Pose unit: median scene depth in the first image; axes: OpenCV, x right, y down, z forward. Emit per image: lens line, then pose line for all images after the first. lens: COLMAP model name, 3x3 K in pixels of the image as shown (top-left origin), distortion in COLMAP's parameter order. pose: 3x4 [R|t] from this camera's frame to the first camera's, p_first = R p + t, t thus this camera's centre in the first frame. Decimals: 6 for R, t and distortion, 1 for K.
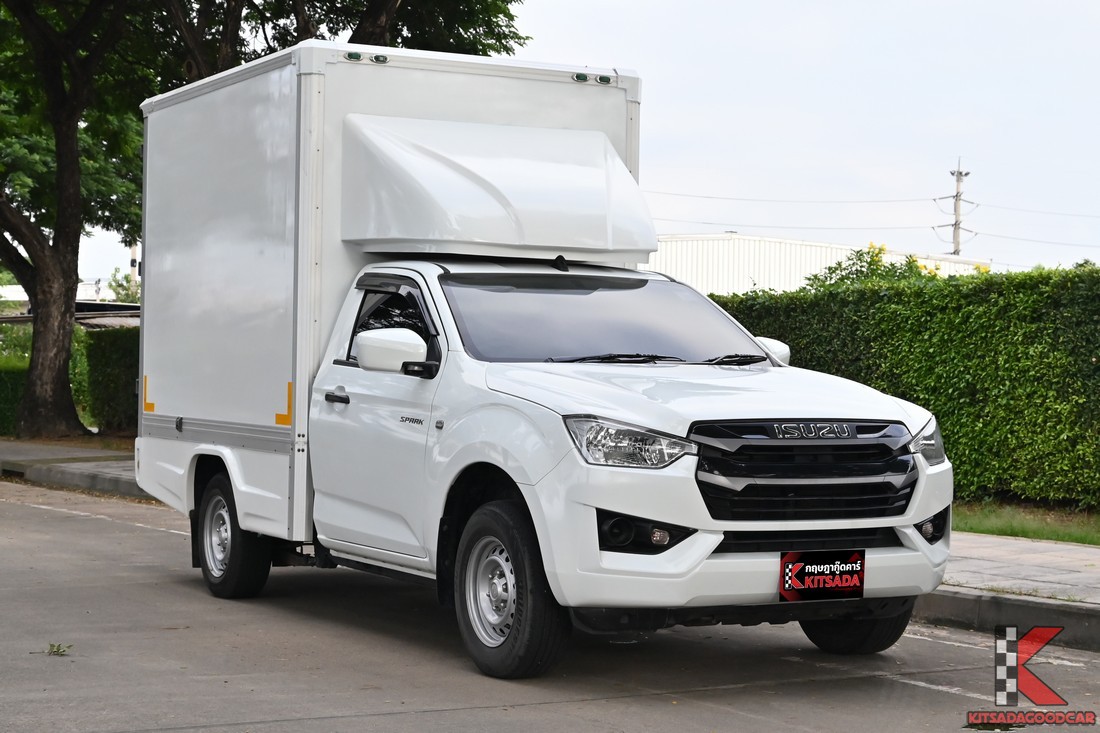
lens RADIAL K [[1985.4, 0, 550.2], [0, 1985.4, 363.4], [0, 0, 1]] dist [0.095966, 0.000000]
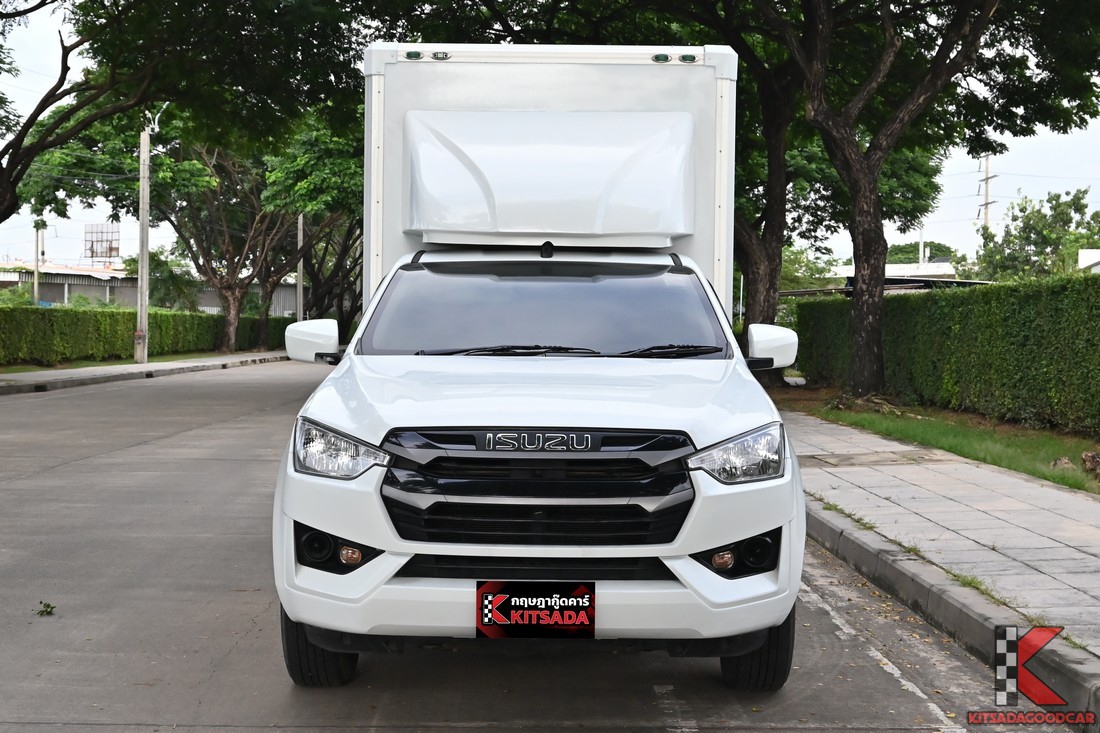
lens RADIAL K [[1544.1, 0, 550.1], [0, 1544.1, 368.4], [0, 0, 1]] dist [-0.026793, 0.000000]
pose [[0.886878, 0.009884, -0.461898, 0.447366], [0.003454, 0.999601, 0.028022, -0.016629], [0.461991, -0.026447, 0.886490, 0.411648]]
